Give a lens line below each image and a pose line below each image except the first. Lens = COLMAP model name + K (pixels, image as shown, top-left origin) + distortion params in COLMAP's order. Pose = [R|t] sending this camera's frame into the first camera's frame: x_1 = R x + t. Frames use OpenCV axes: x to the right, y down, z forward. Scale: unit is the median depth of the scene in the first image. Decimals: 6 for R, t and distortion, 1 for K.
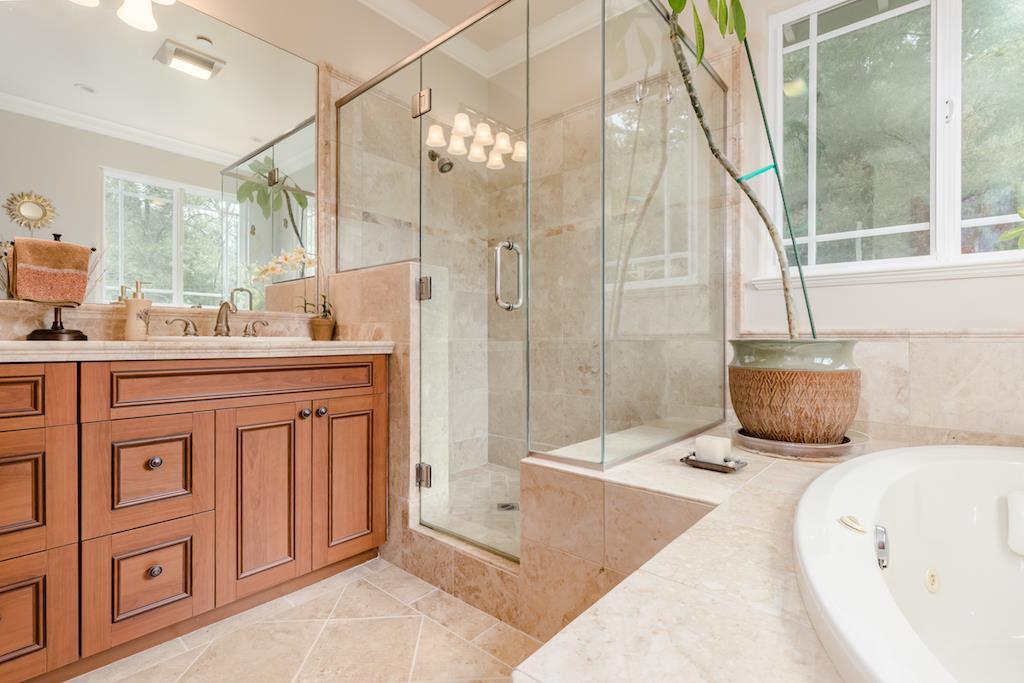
lens RADIAL K [[471.6, 0, 515.7], [0, 471.6, 340.7], [0, 0, 1]] dist [-0.002075, 0.000080]
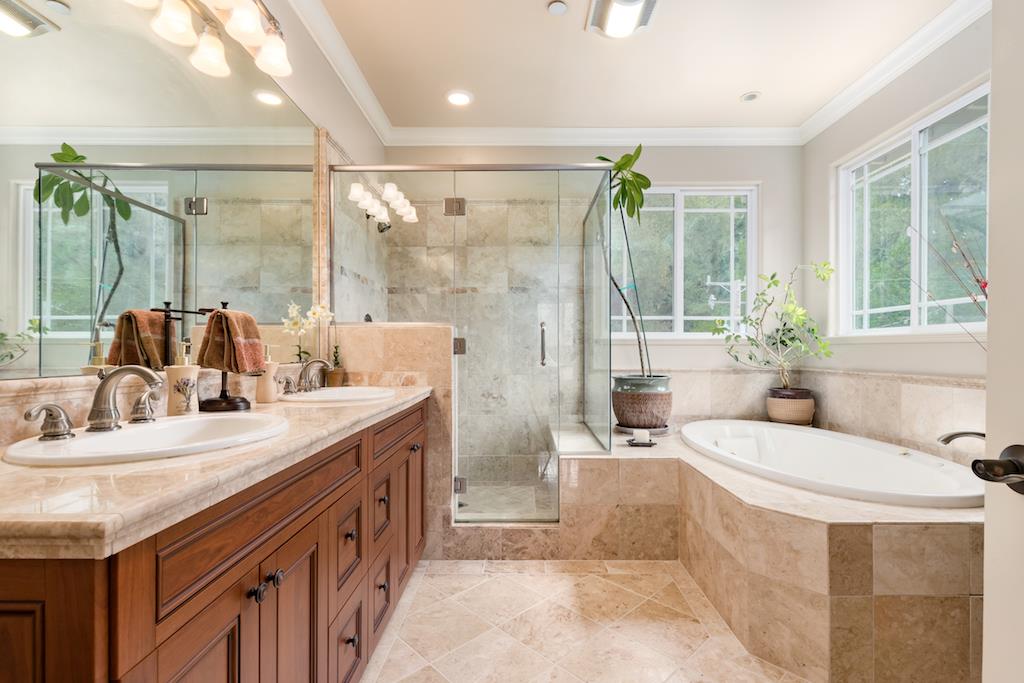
lens RADIAL K [[472.1, 0, 513.7], [0, 472.1, 352.0], [0, 0, 1]] dist [0.000429, 0.000381]
pose [[0.768986, -0.006355, 0.639234, -0.933250], [0.003725, 0.999978, 0.005459, -0.101330], [-0.639255, -0.001817, 0.768993, -0.136255]]
